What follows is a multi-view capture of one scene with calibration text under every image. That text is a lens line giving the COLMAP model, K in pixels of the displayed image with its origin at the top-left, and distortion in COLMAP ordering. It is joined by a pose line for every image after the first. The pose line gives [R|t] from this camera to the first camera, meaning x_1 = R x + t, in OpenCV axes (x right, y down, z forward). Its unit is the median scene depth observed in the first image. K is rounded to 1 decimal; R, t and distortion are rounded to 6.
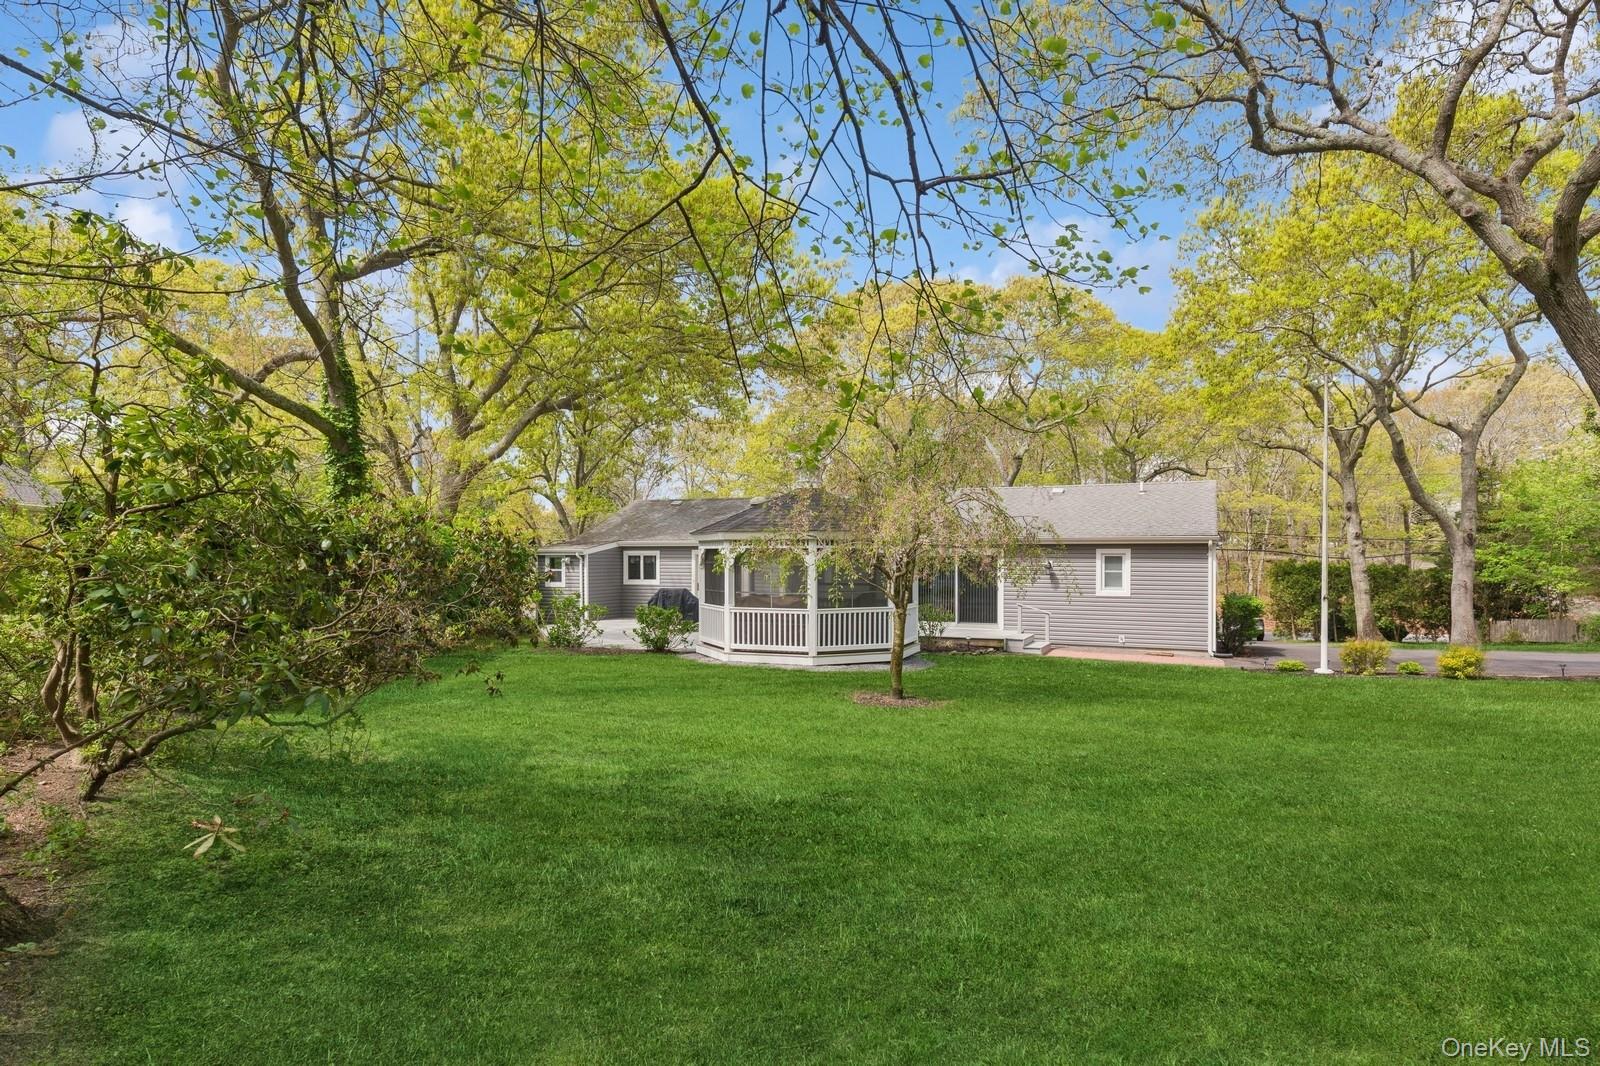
lens RADIAL K [[911.3, 0, 799.4], [0, 911.3, 542.7], [0, 0, 1]] dist [-0.000133, 0.000362]
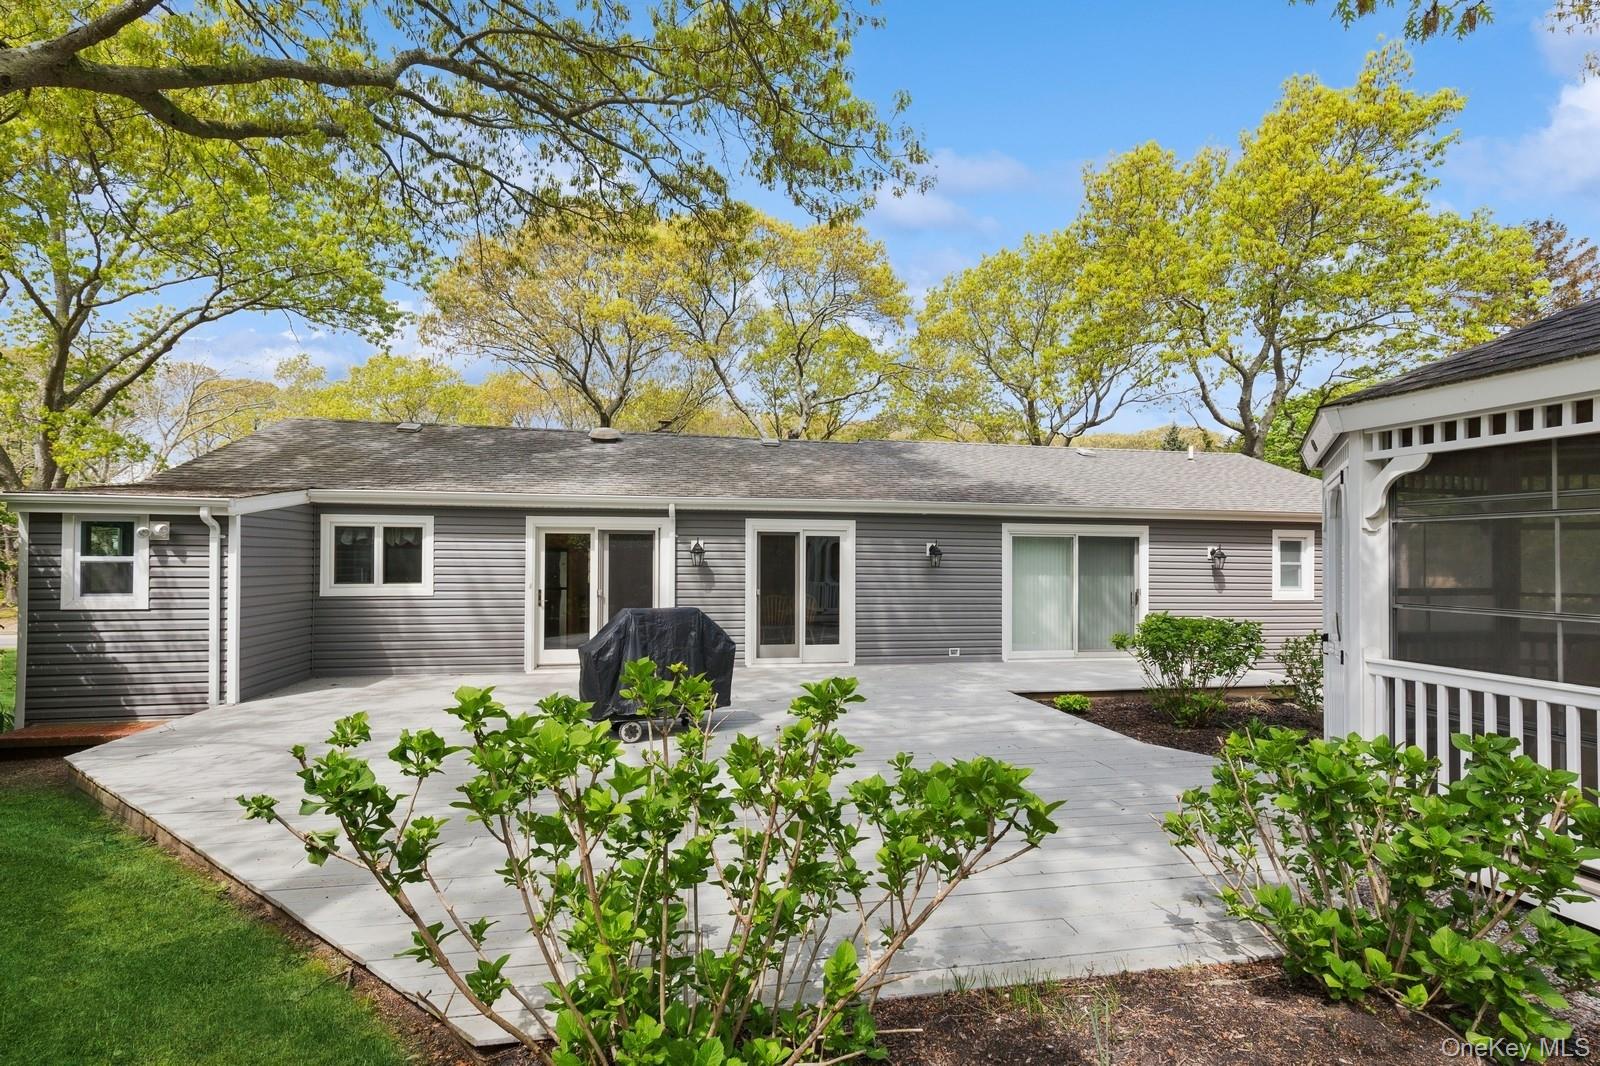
lens RADIAL K [[727.7, 0, 798.7], [0, 727.7, 546.2], [0, 0, 1]] dist [0.004391, 0.000436]
pose [[0.795363, 0.018446, 0.605852, -0.228052], [-0.016267, 0.999826, -0.009086, 0.023589], [-0.605915, -0.002628, 0.795525, 0.630357]]
